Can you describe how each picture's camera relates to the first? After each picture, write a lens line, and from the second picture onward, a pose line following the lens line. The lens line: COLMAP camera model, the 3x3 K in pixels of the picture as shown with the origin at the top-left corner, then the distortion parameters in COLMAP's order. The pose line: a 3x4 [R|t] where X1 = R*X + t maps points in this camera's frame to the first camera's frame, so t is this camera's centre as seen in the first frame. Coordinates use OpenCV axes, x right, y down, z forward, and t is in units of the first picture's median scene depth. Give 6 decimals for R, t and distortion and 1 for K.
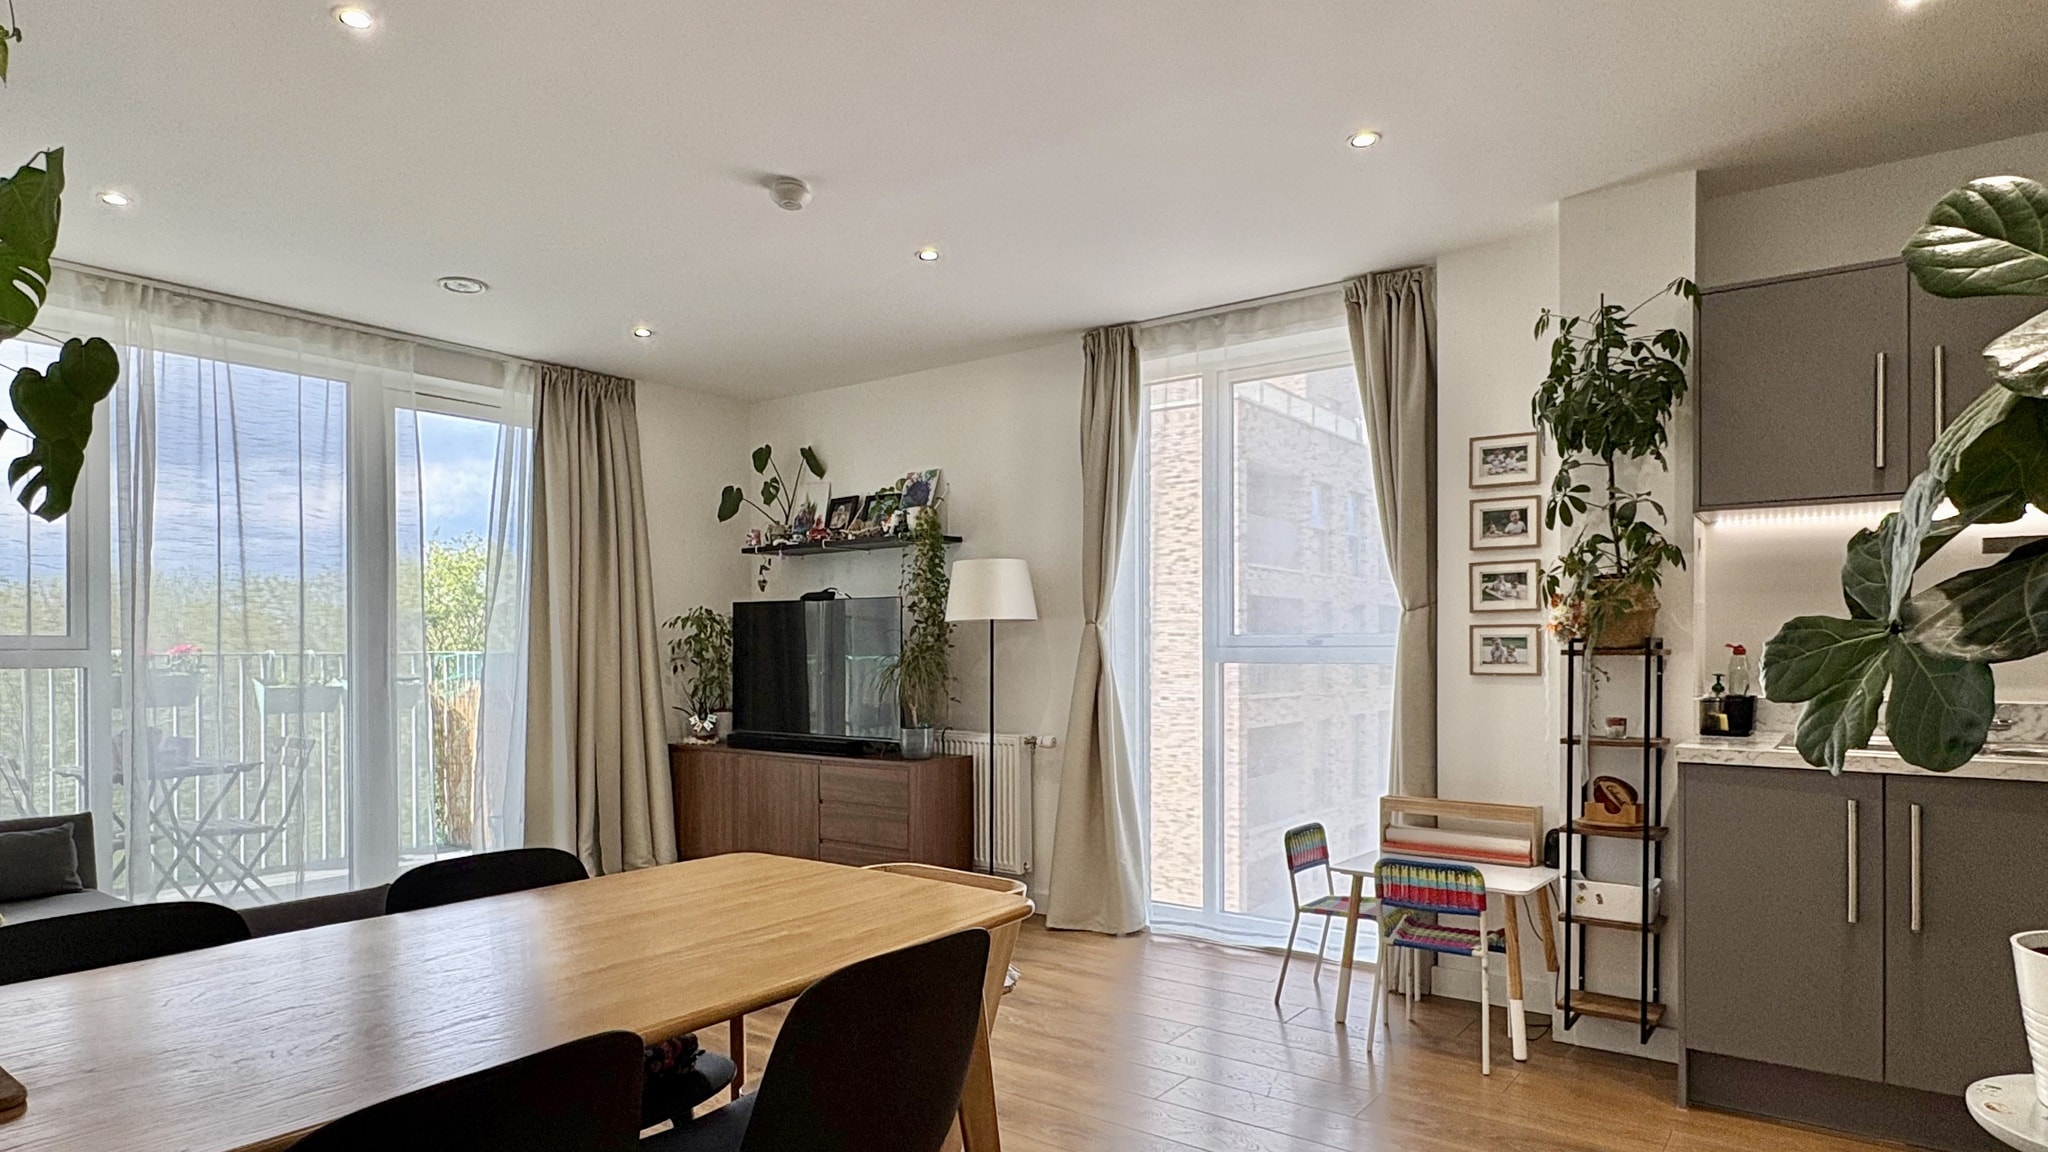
lens RADIAL K [[1158.4, 0, 1021.2], [0, 1158.4, 650.2], [0, 0, 1]] dist [0.001292, 0.001373]
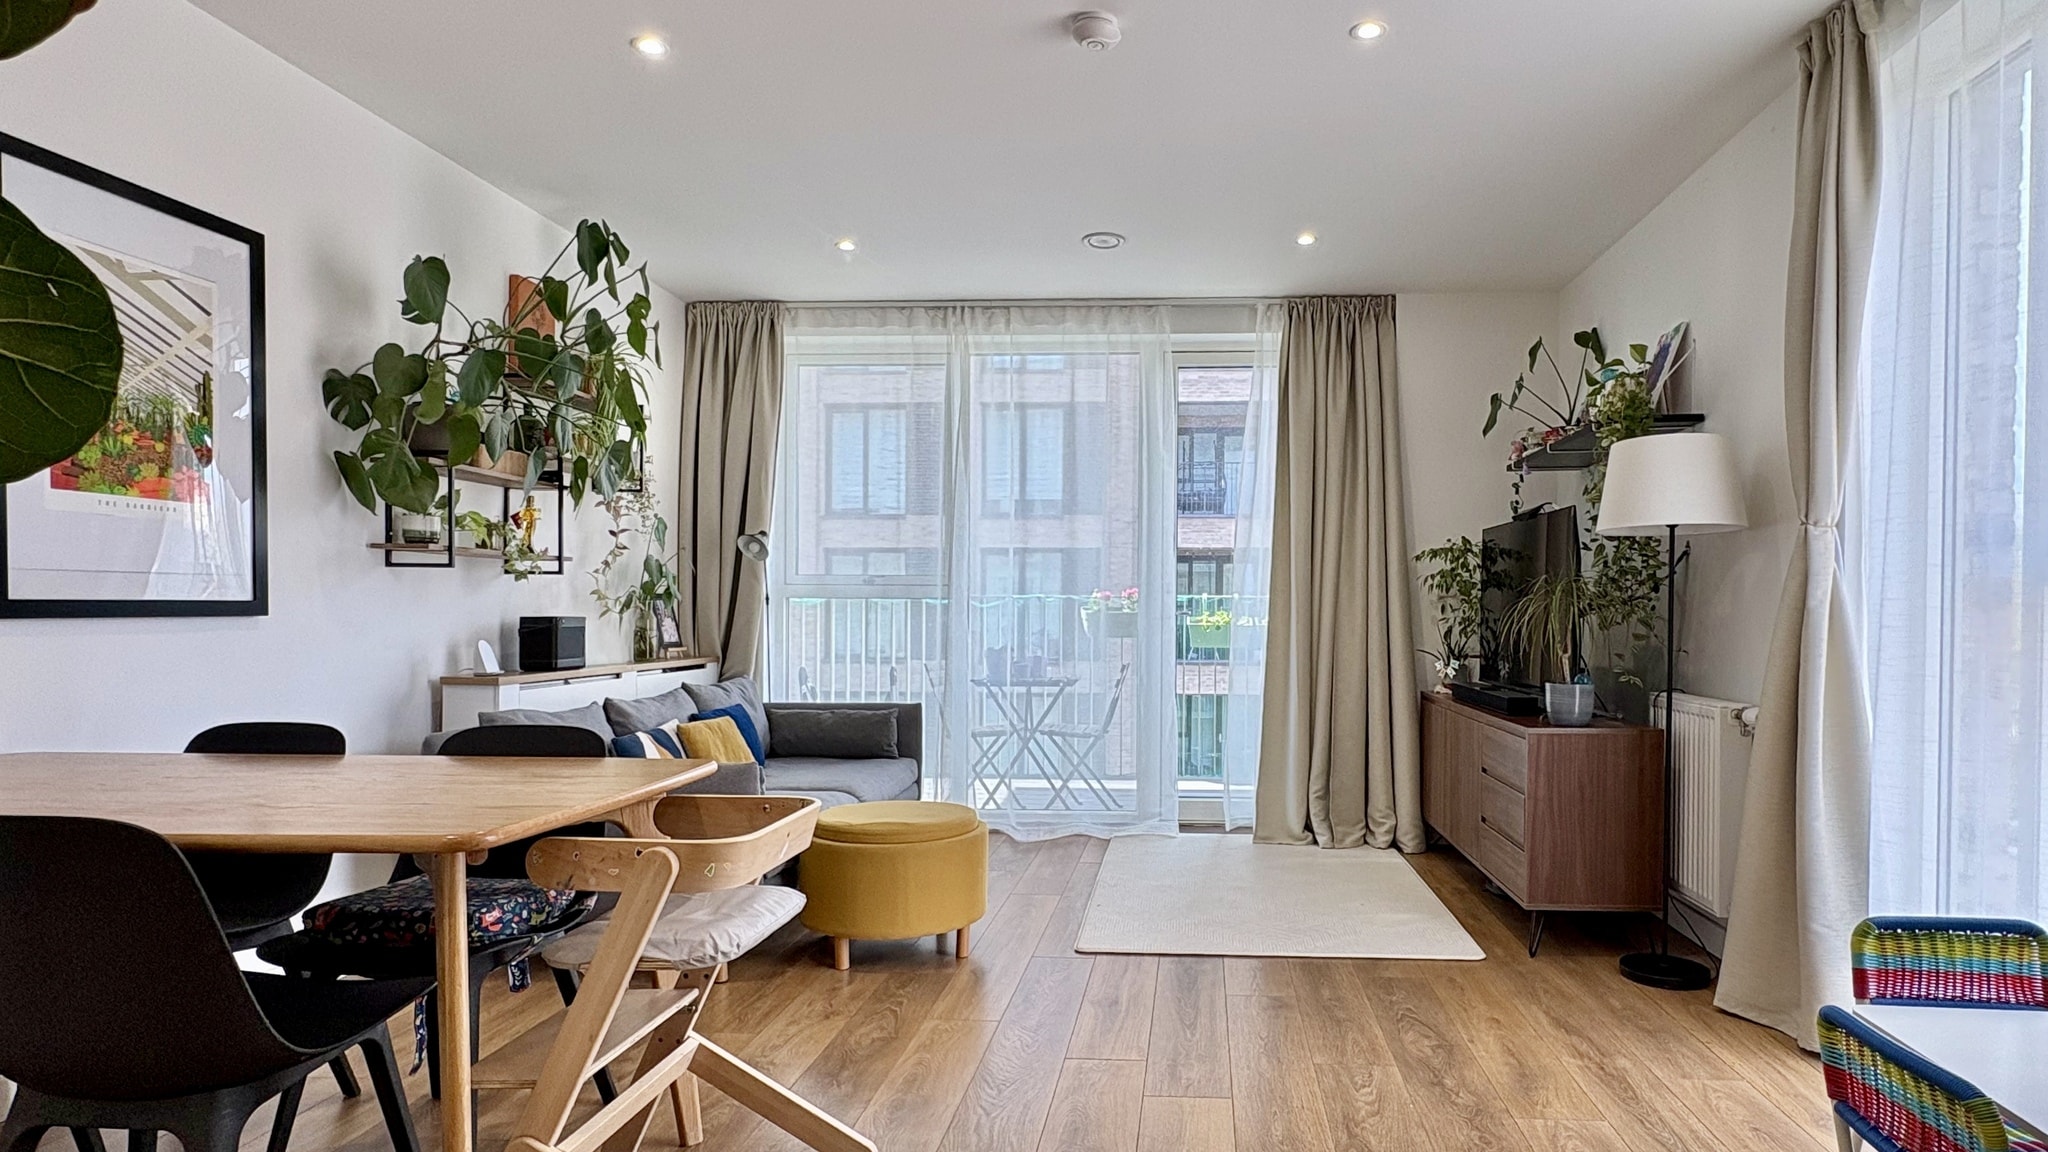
lens RADIAL K [[1139.8, 0, 1156.5], [0, 1139.8, 615.5], [0, 0, 1]] dist [-0.009386, 0.005355]
pose [[0.551794, 0.005392, -0.833963, 0.340040], [-0.009582, 0.999954, 0.000126, 0.025596], [0.833926, 0.007922, 0.551820, 0.365480]]
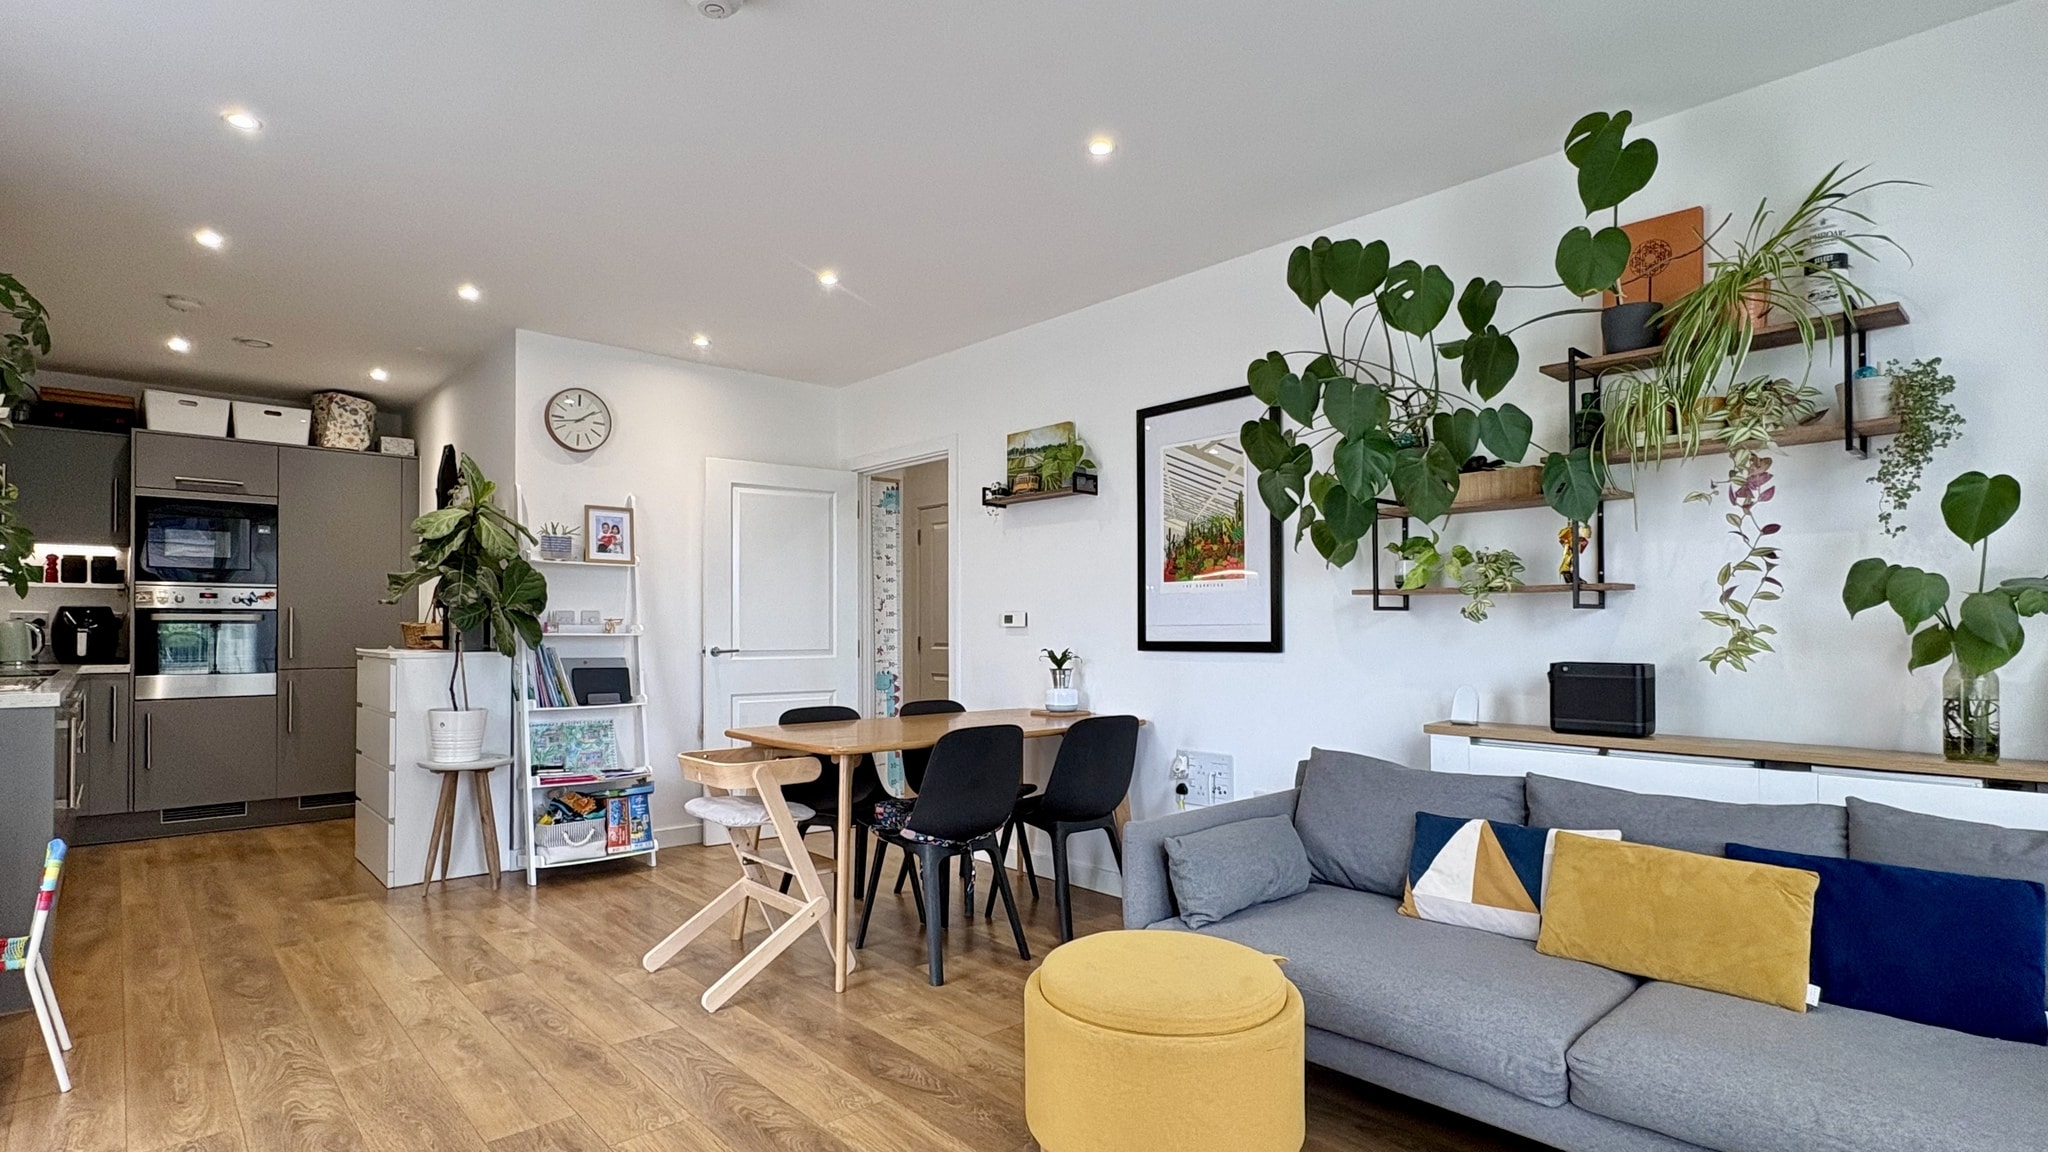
lens RADIAL K [[967.4, 0, 985.3], [0, 967.4, 617.2], [0, 0, 1]] dist [0.003499, -0.000680]
pose [[-0.975918, 0.003224, 0.218115, -0.313290], [0.002233, 0.999986, -0.004789, 0.008620], [-0.218127, -0.004187, -0.975911, 0.990188]]
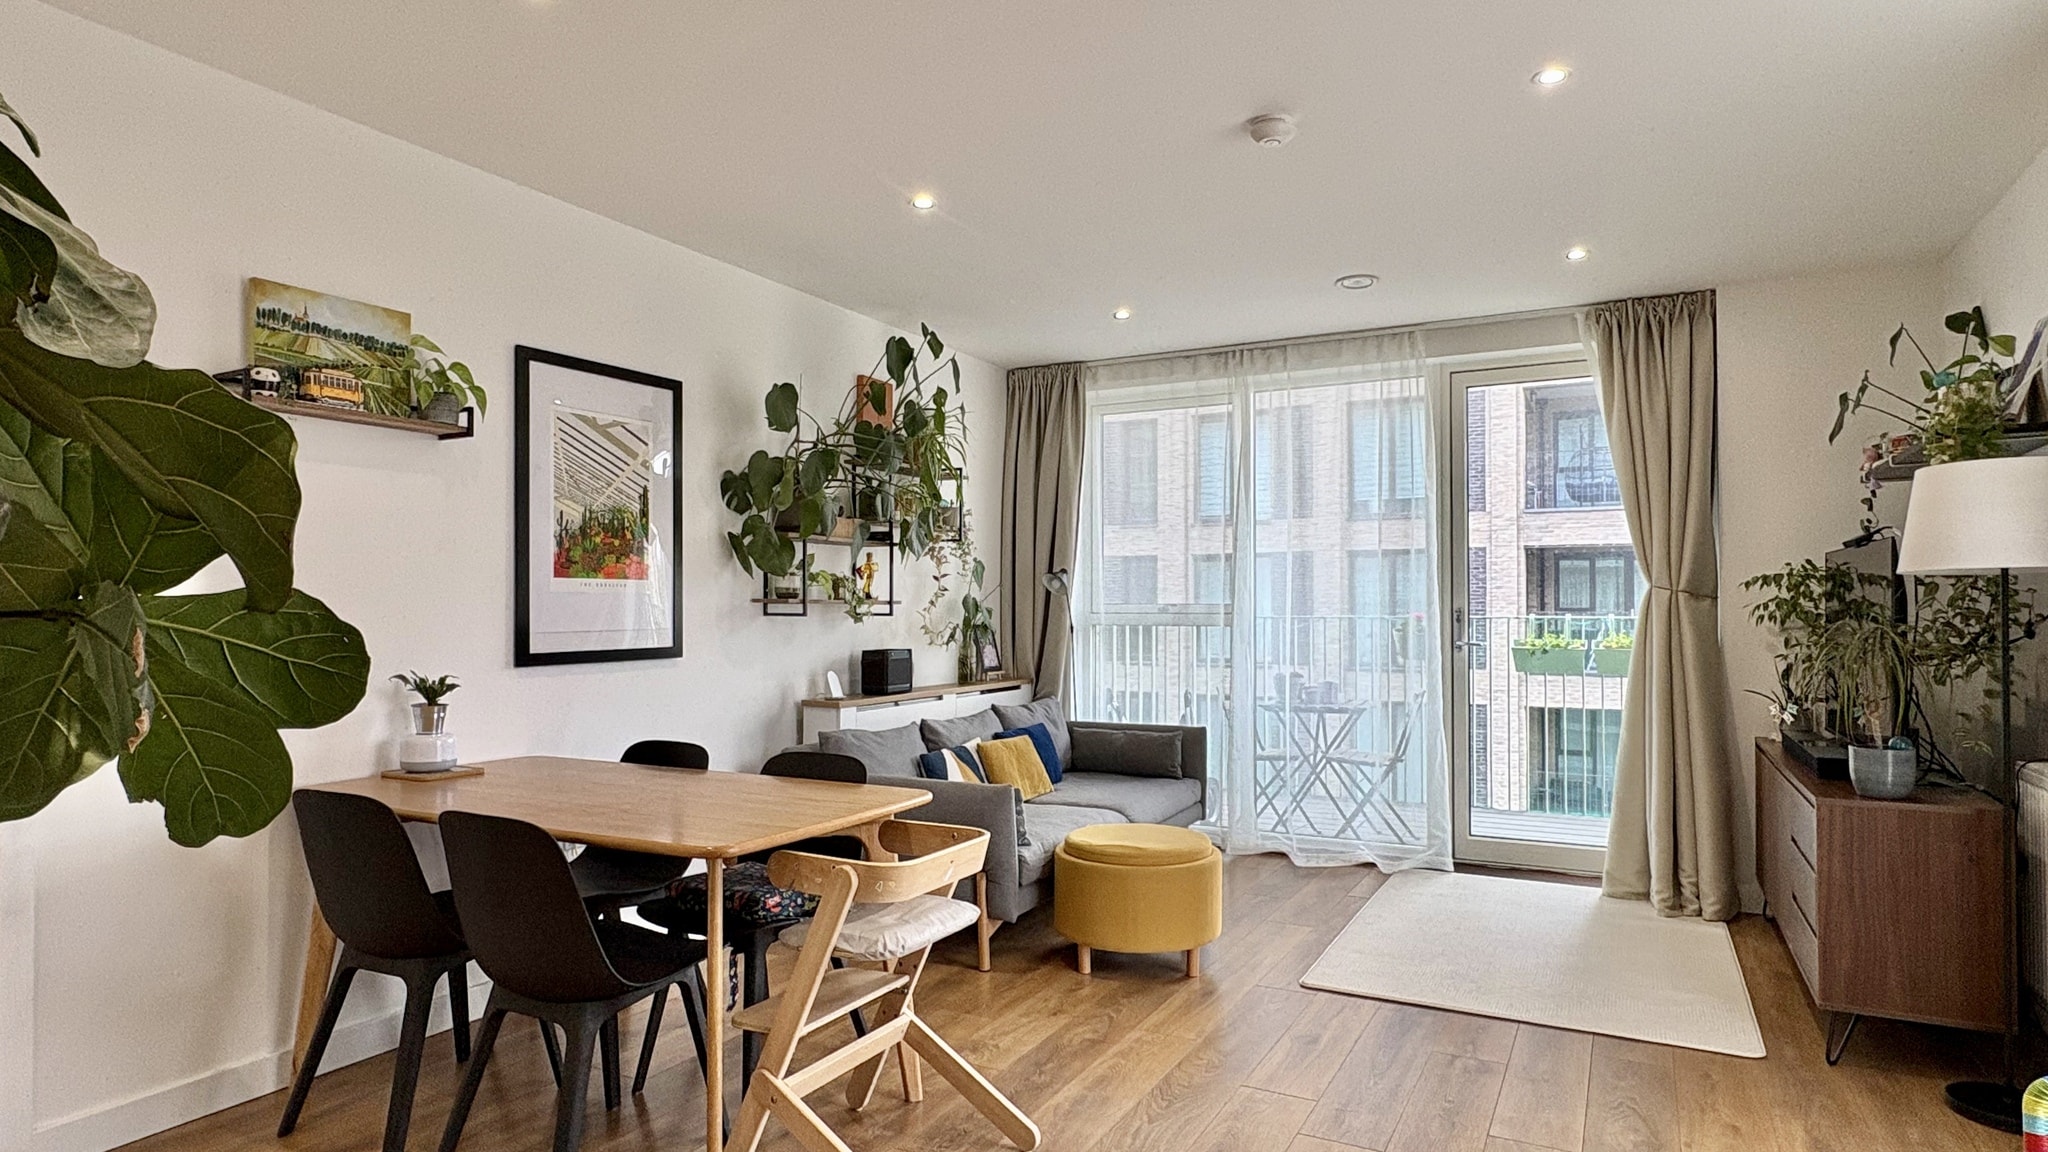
lens RADIAL K [[1158.4, 0, 1023.5], [0, 1158.4, 573.5], [0, 0, 1]] dist [0.001292, 0.001373]
pose [[0.132204, -0.028518, -0.990812, 0.438426], [-0.005314, 0.999551, -0.029479, -0.004669], [0.991208, 0.009162, 0.131993, 0.433219]]
